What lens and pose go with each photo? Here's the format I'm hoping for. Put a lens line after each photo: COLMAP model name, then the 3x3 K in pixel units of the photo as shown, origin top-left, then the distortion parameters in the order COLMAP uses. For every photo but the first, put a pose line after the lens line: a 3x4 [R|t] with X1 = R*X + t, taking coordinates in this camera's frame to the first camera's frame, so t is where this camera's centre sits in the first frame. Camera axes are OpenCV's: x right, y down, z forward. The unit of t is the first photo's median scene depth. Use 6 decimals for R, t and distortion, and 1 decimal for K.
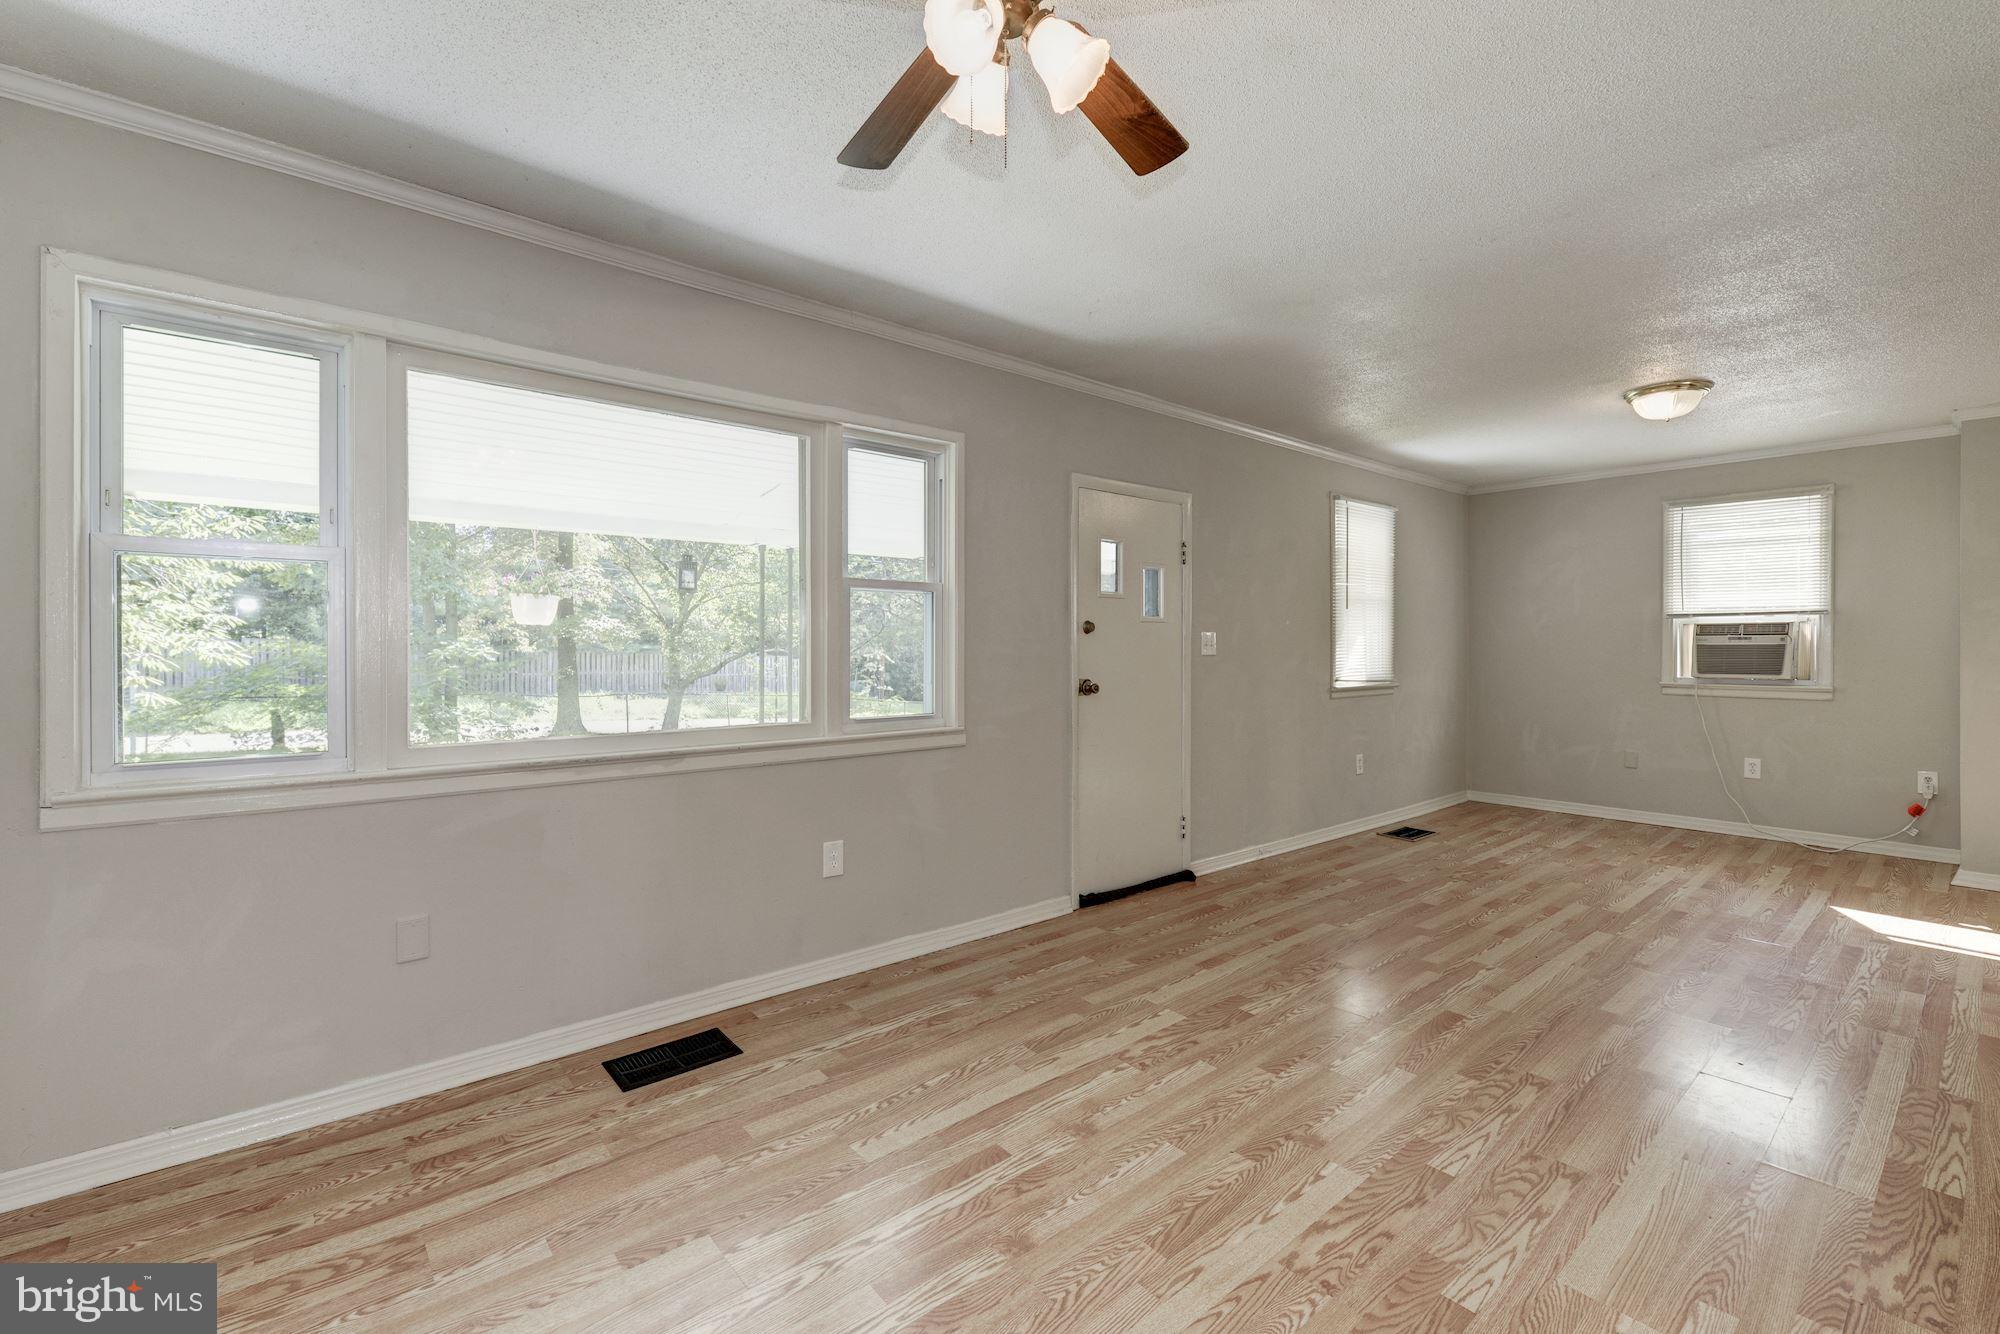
lens RADIAL K [[875.2, 0, 970.4], [0, 875.2, 644.7], [0, 0, 1]] dist [0.020440, -0.008453]
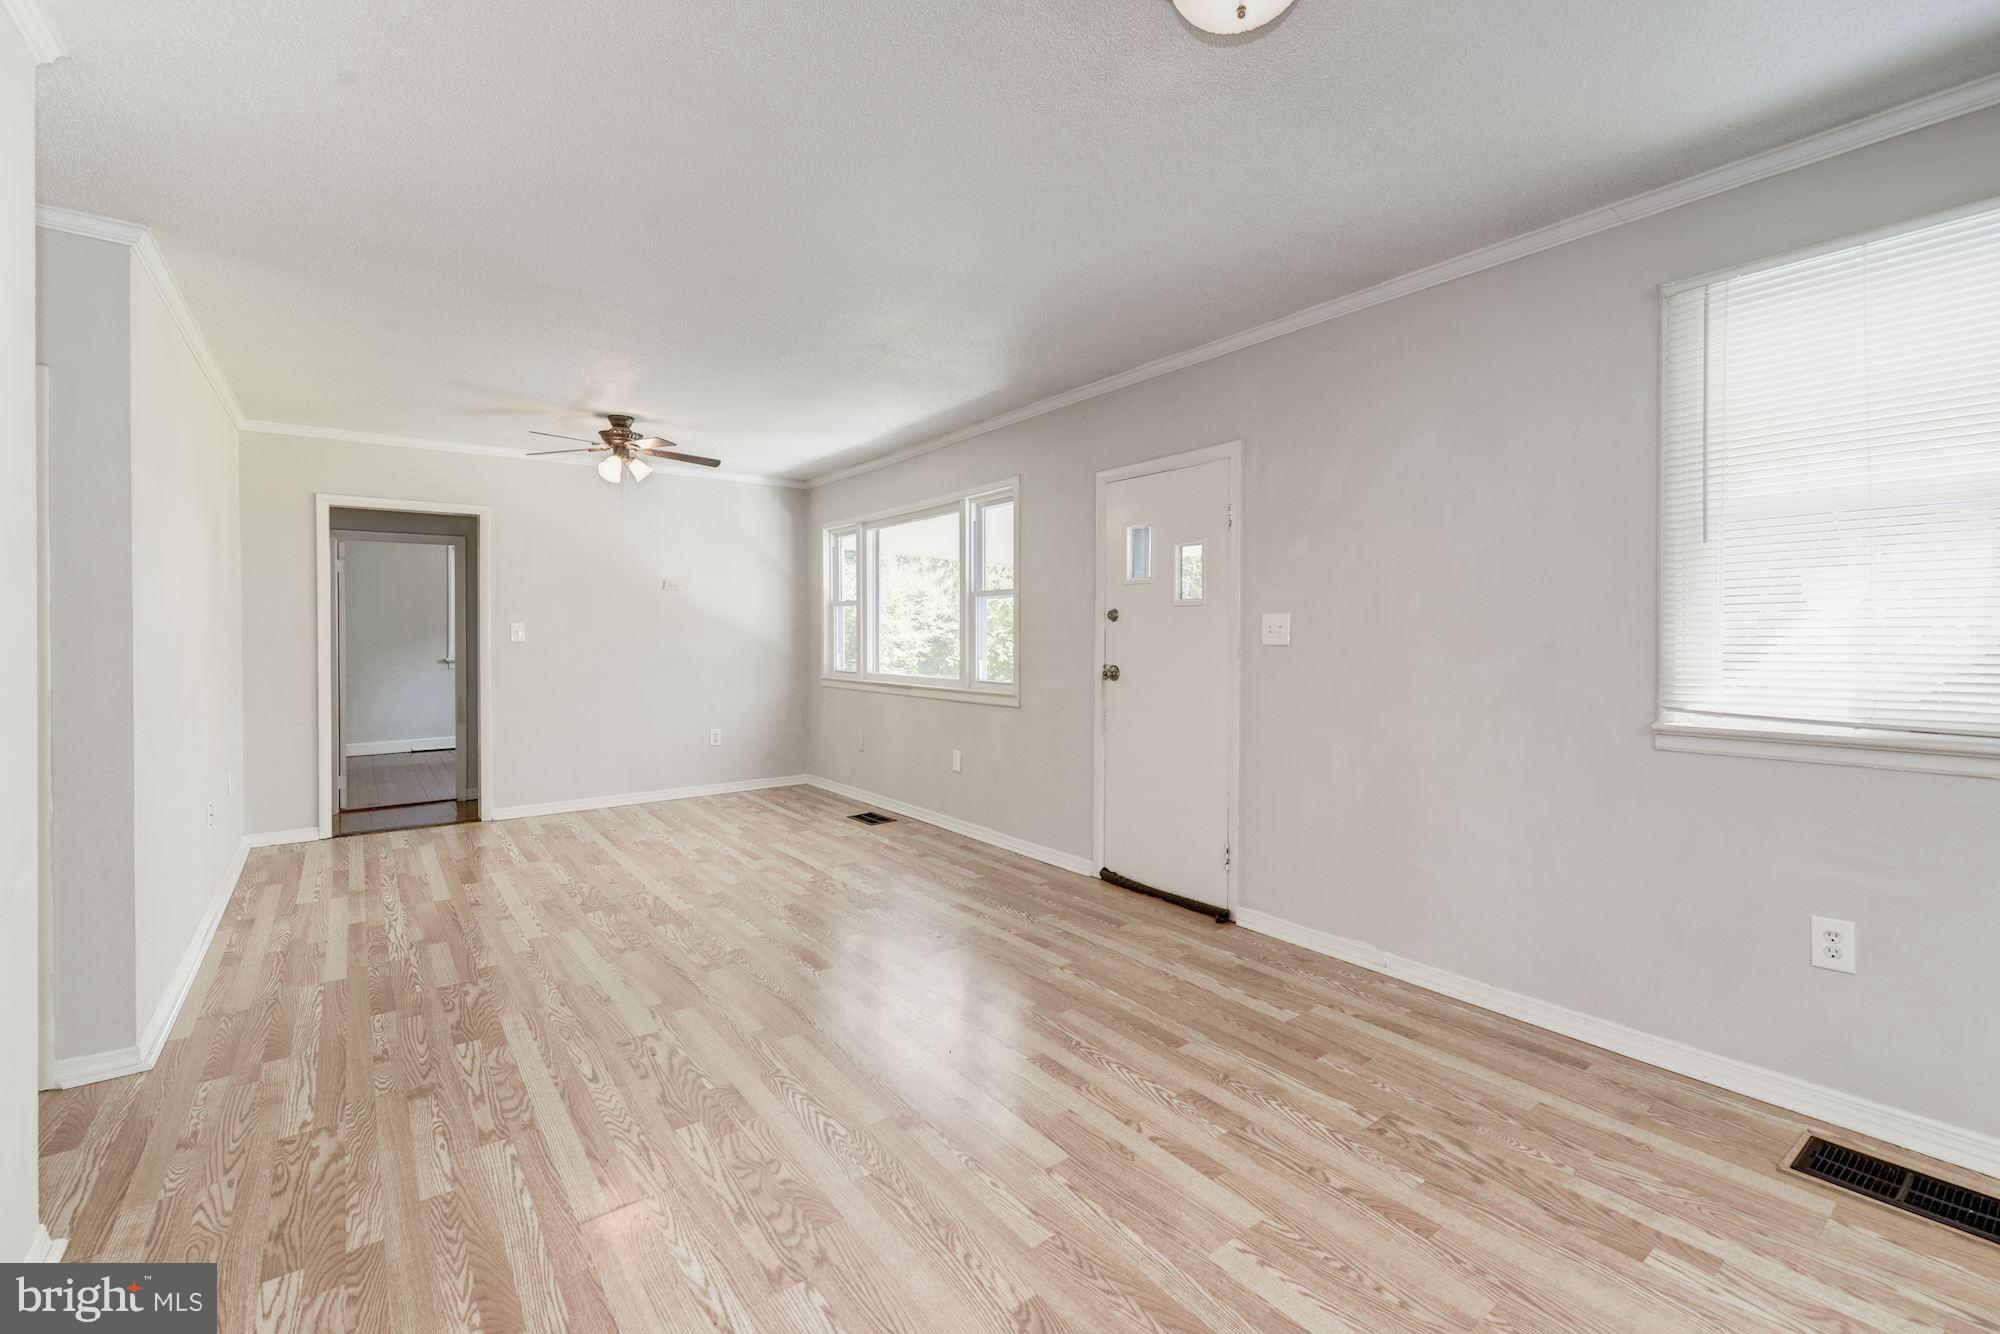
lens RADIAL K [[868.5, 0, 1011.5], [0, 868.5, 657.7], [0, 0, 1]] dist [0.018636, -0.015249]
pose [[-0.056517, 0.022384, -0.998151, 1.289300], [-0.001423, 0.999746, 0.022500, 0.008367], [0.998401, 0.002692, -0.056471, 1.037076]]
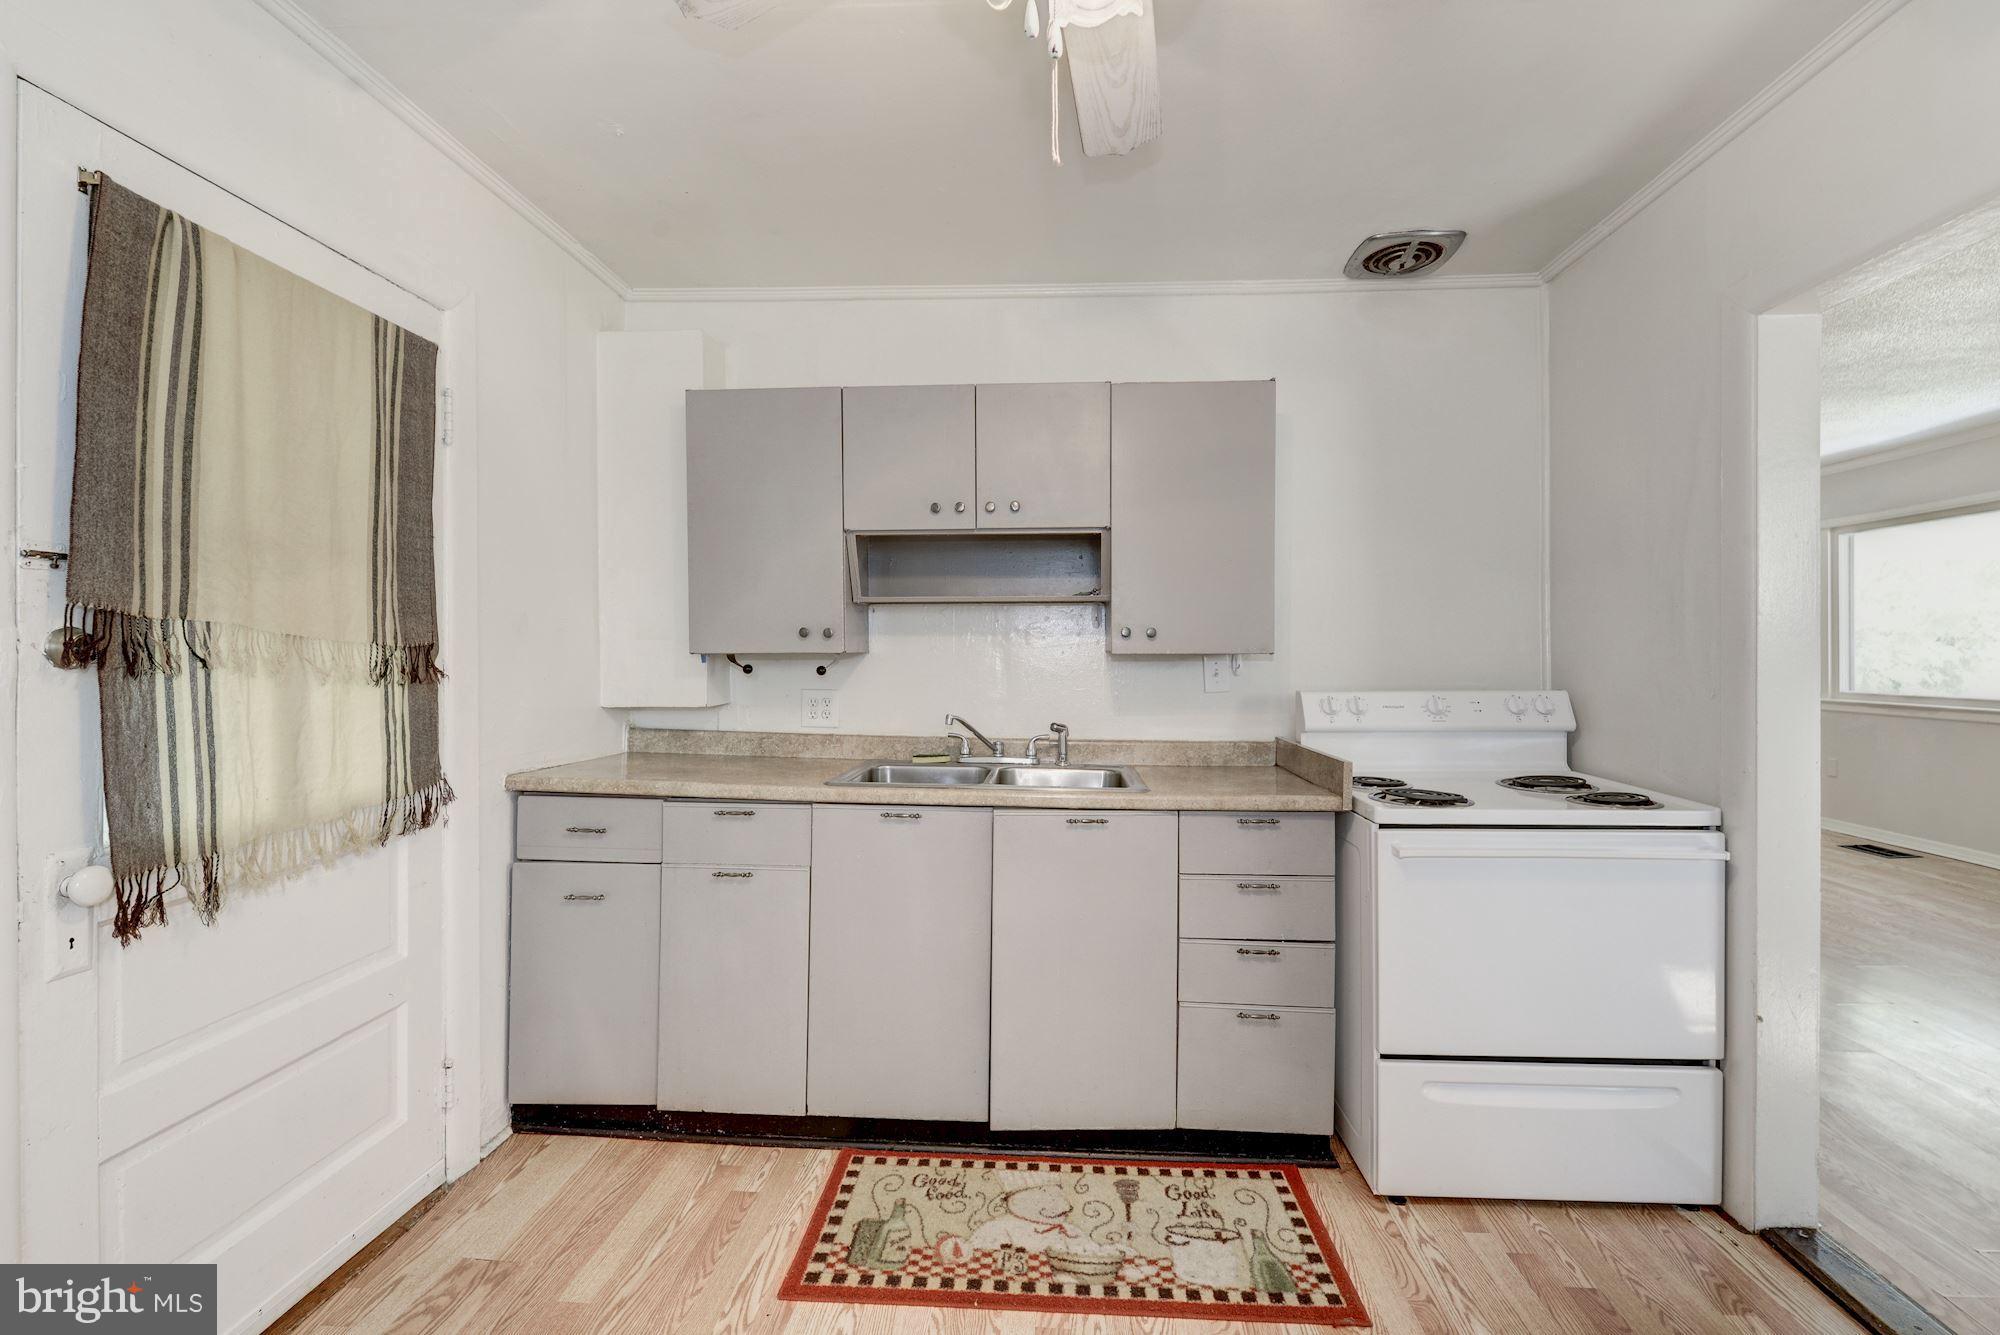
lens RADIAL K [[868.5, 0, 1011.5], [0, 868.5, 658.2], [0, 0, 1]] dist [0.018636, -0.015249]
pose [[-0.698795, 0.007950, -0.715277, 1.753012], [0.006531, 0.999967, 0.004733, -0.000190], [0.715292, -0.001364, -0.698825, 0.679398]]
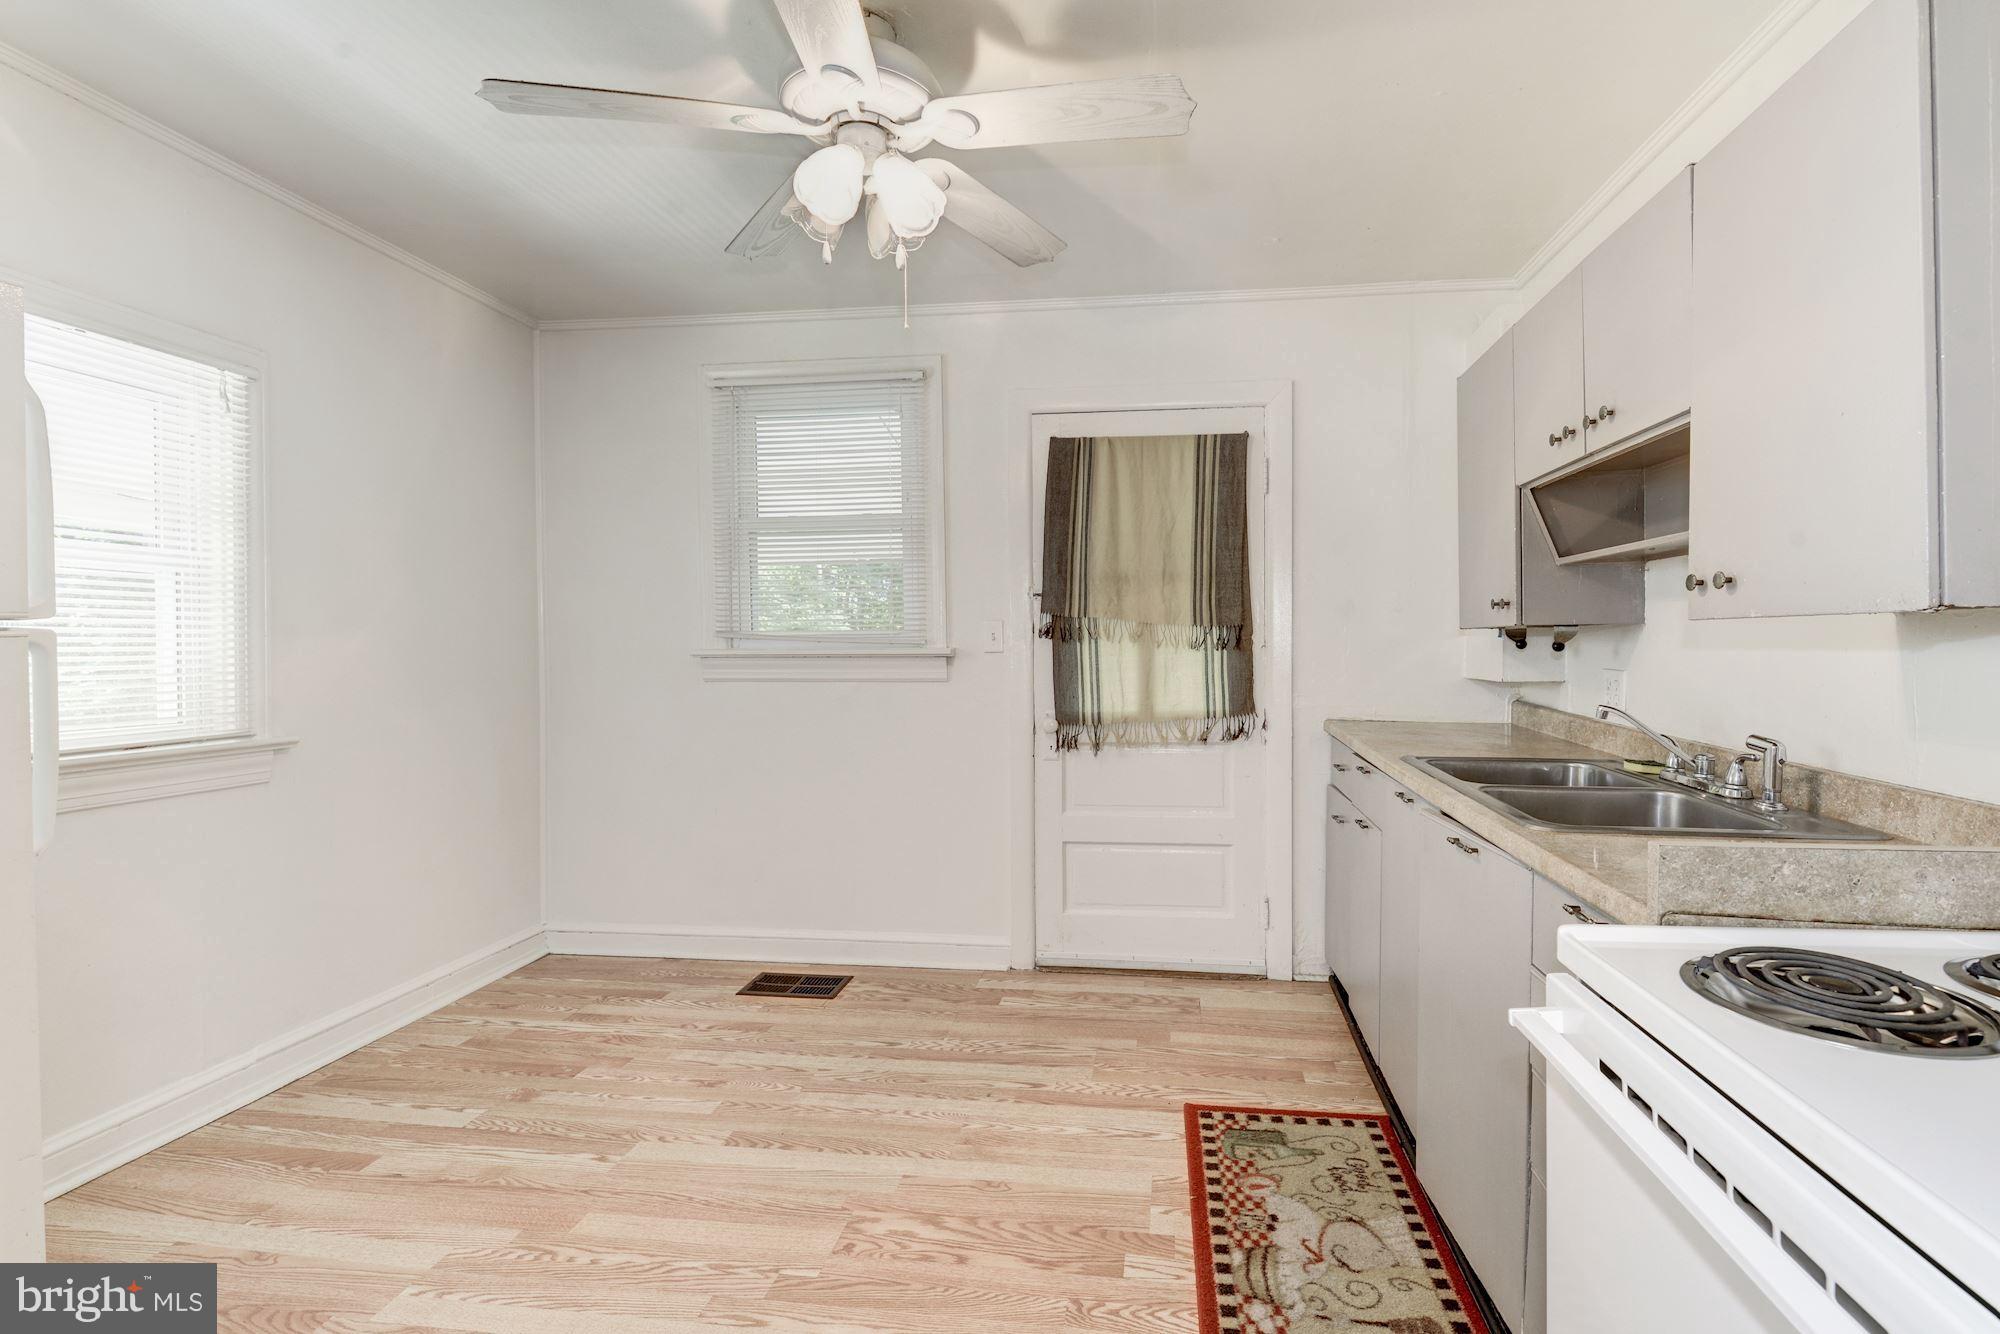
lens RADIAL K [[870.9, 0, 1066.7], [0, 870.9, 661.2], [0, 0, 1]] dist [0.019610, -0.014900]
pose [[-0.681453, -0.008599, 0.731811, 1.115524], [0.006335, 0.999824, 0.017646, 0.009811], [-0.731834, 0.016661, -0.681279, 0.751506]]
